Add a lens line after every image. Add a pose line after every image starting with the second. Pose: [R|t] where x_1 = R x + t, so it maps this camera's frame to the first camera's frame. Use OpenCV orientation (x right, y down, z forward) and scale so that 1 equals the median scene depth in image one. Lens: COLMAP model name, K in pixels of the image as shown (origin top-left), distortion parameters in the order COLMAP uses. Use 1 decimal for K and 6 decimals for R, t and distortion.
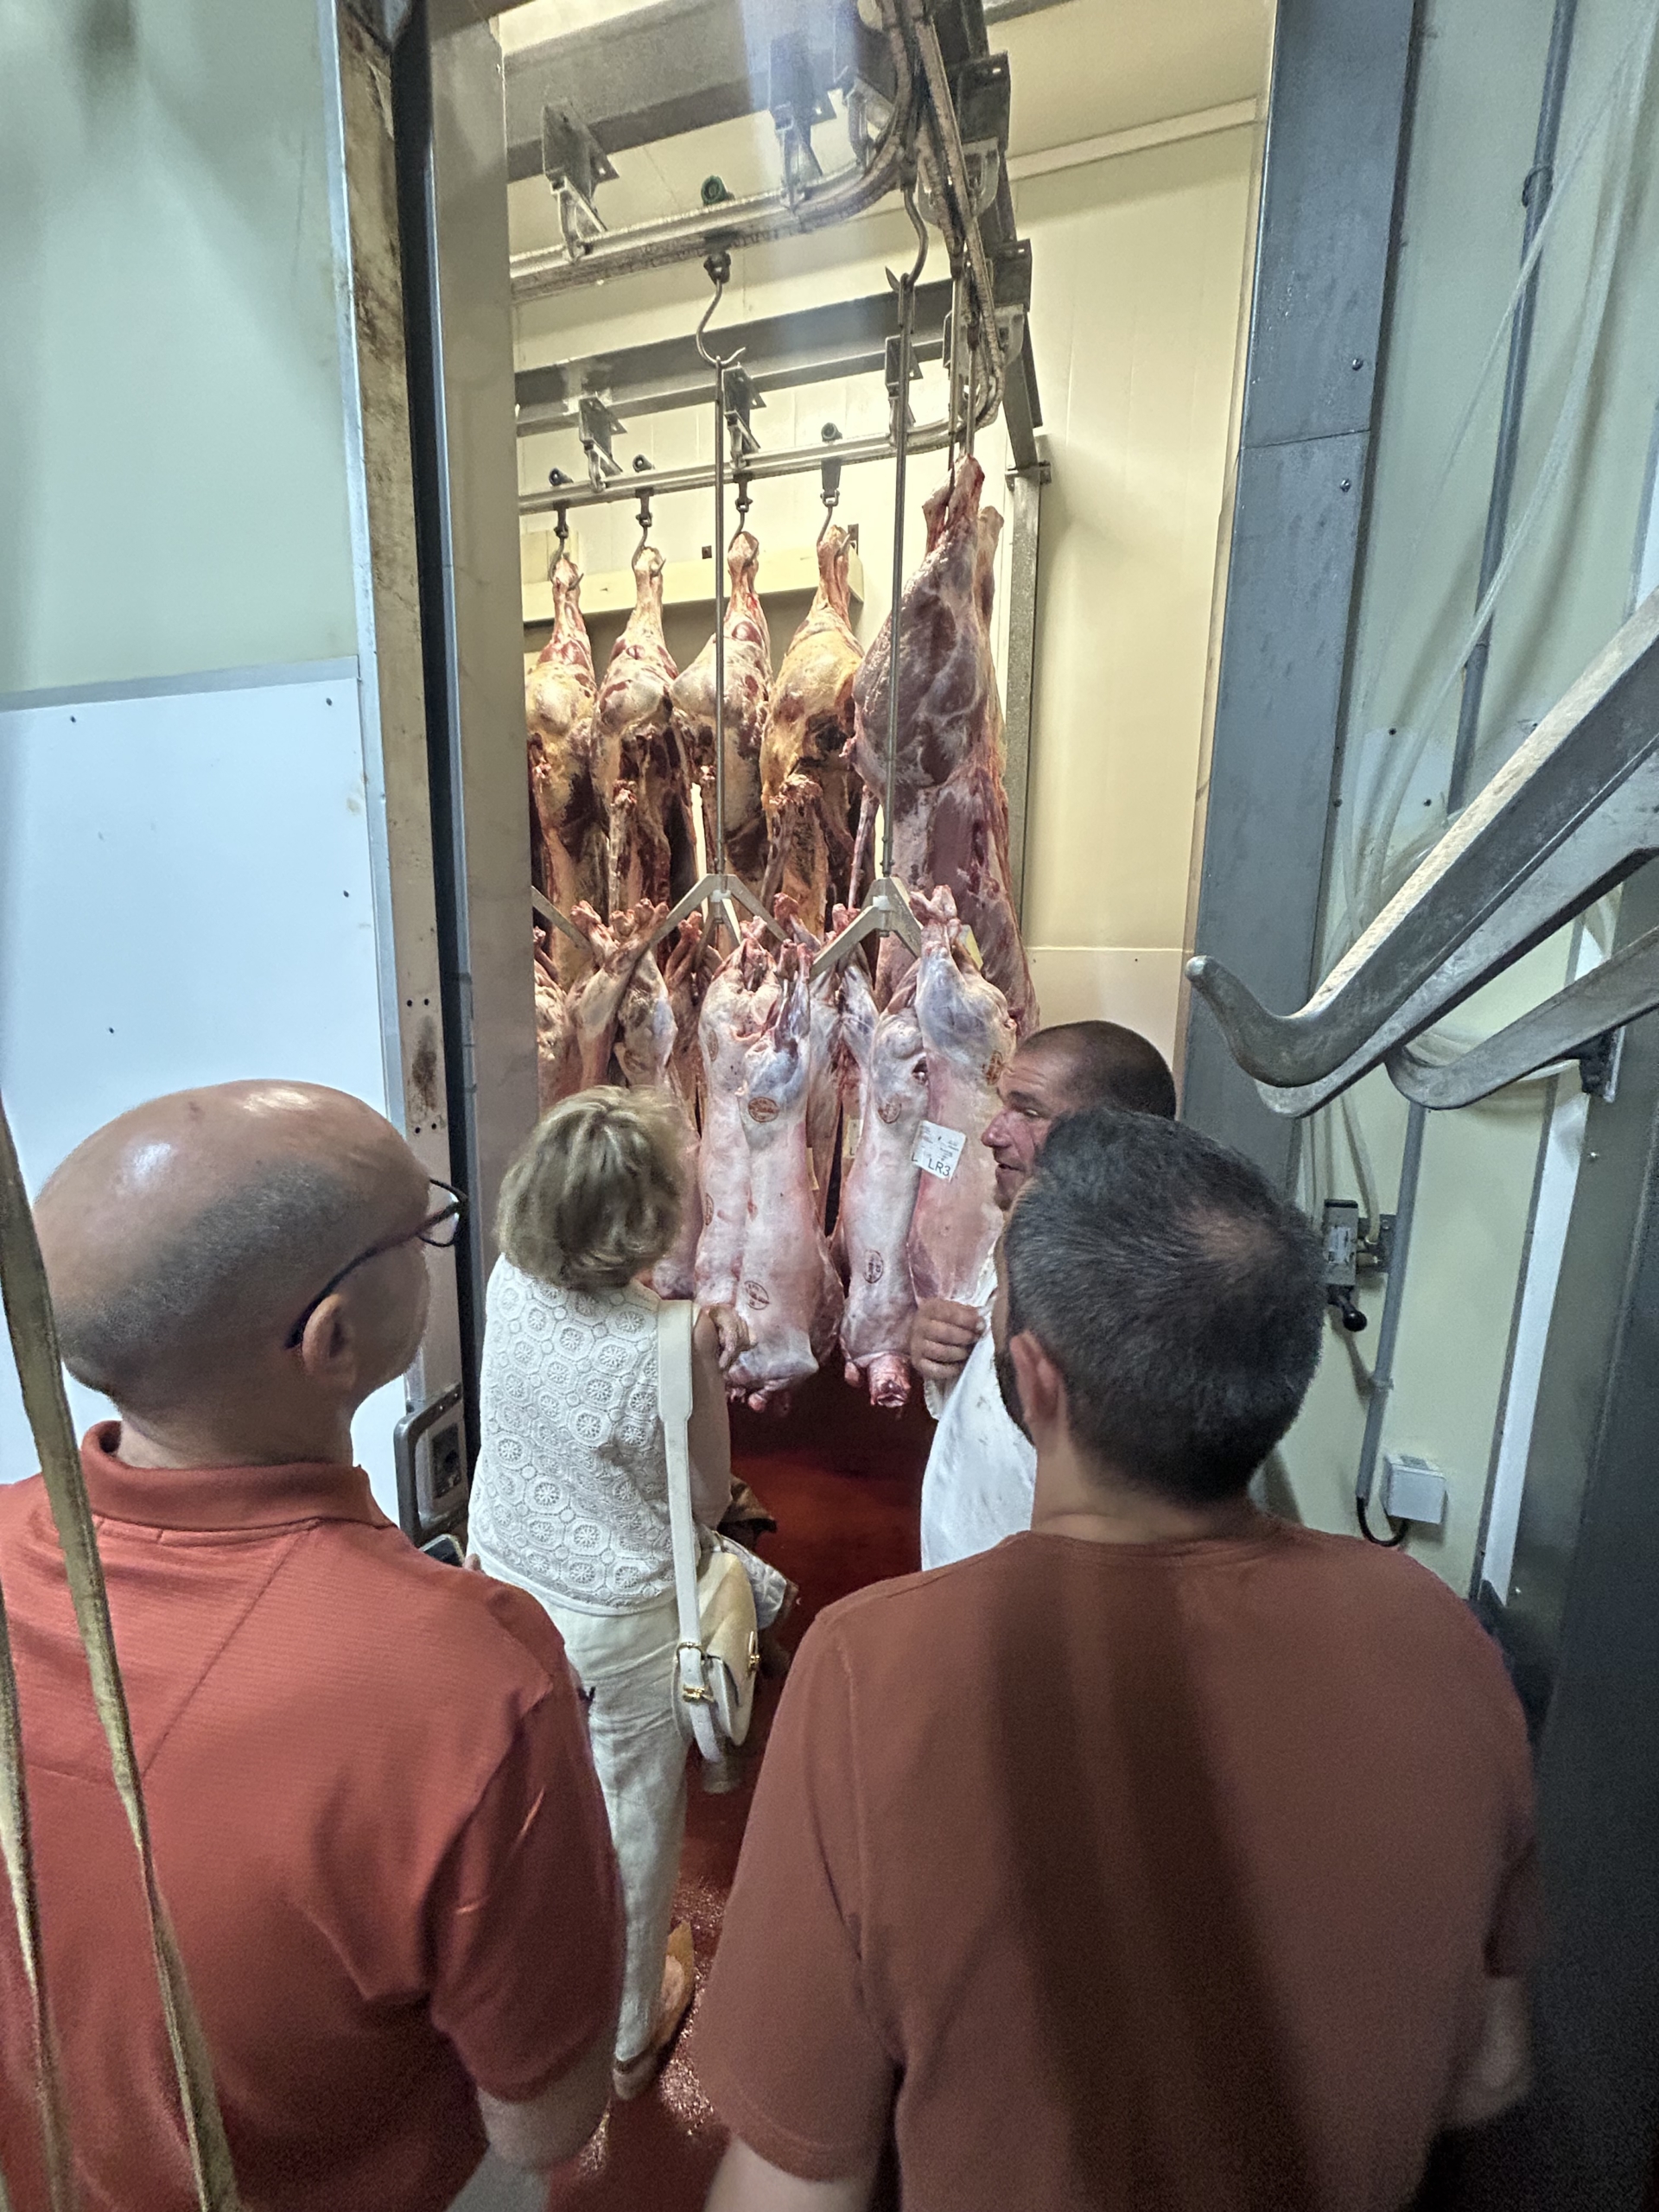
lens RADIAL K [[892.0, 0, 828.8], [0, 892.0, 1097.8], [0, 0, 1]] dist [-0.003251, -0.000075]
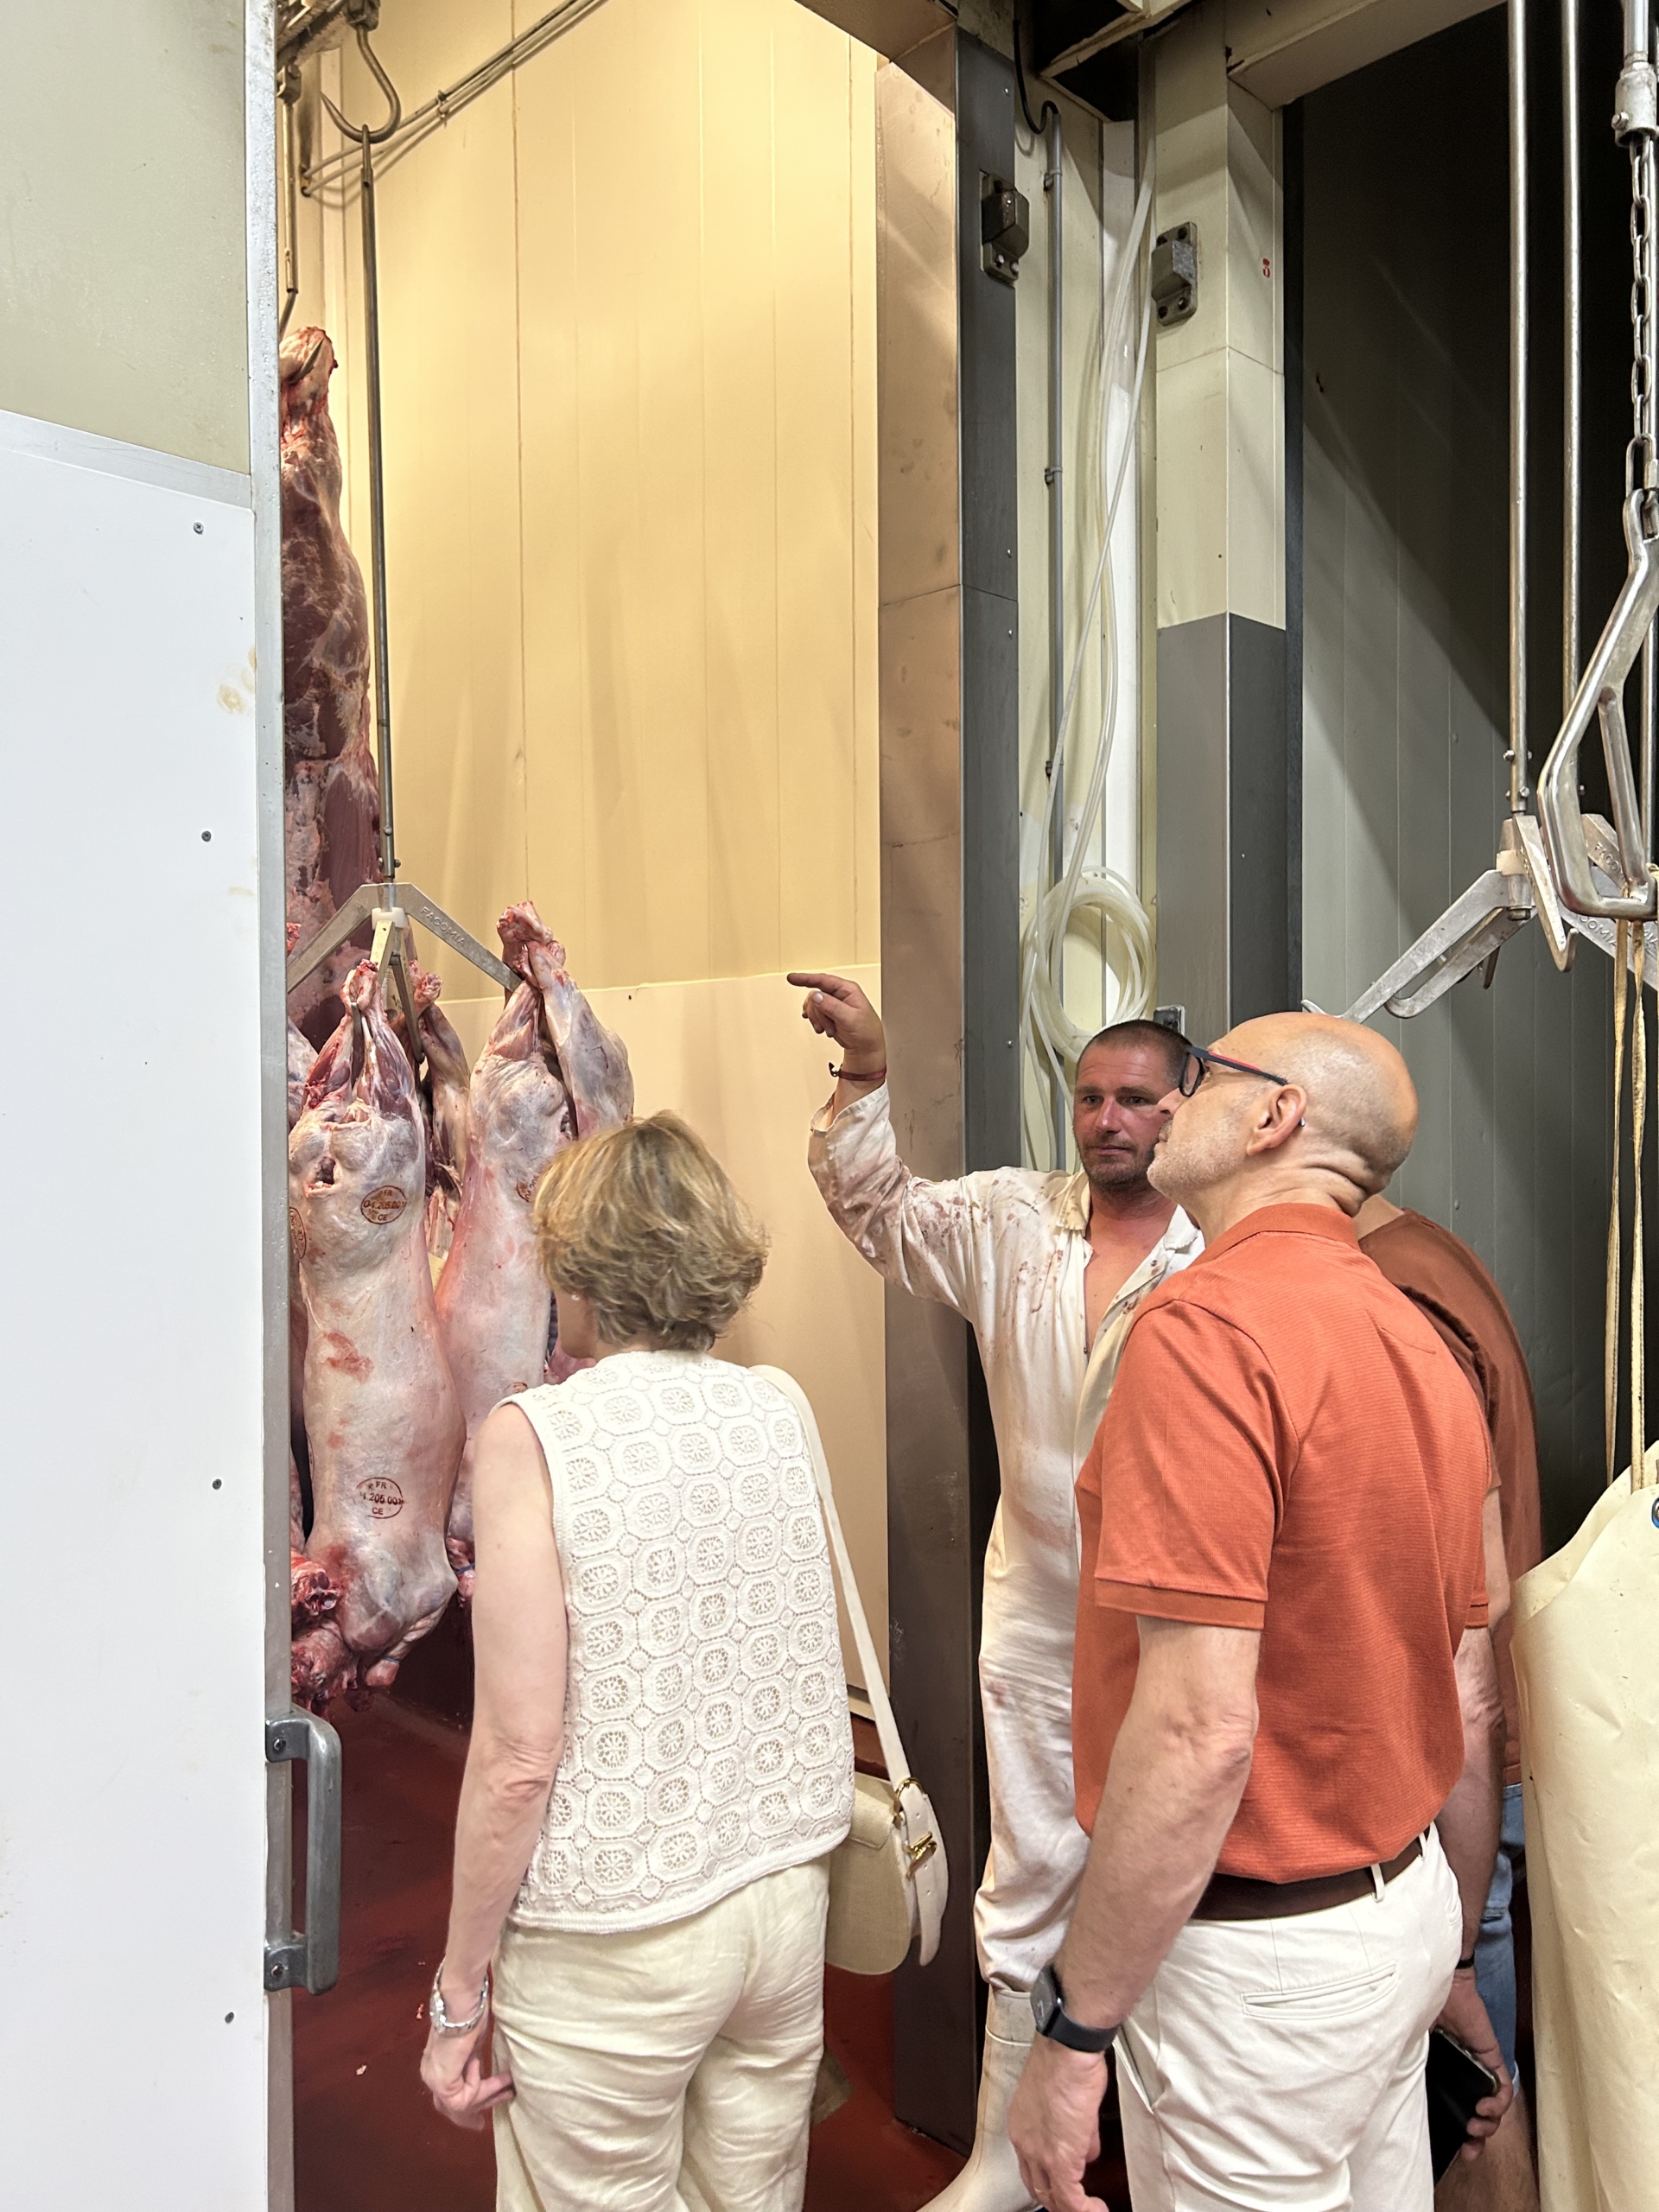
lens RADIAL K [[1717.5, 0, 828.9], [0, 1717.5, 1107.6], [0, 0, 1]] dist [0.013541, -0.022298]
pose [[0.441932, -0.029787, 0.896554, -1.026376], [0.163980, 0.985291, -0.048094, 0.054680], [-0.881933, 0.168271, 0.440316, 0.113392]]
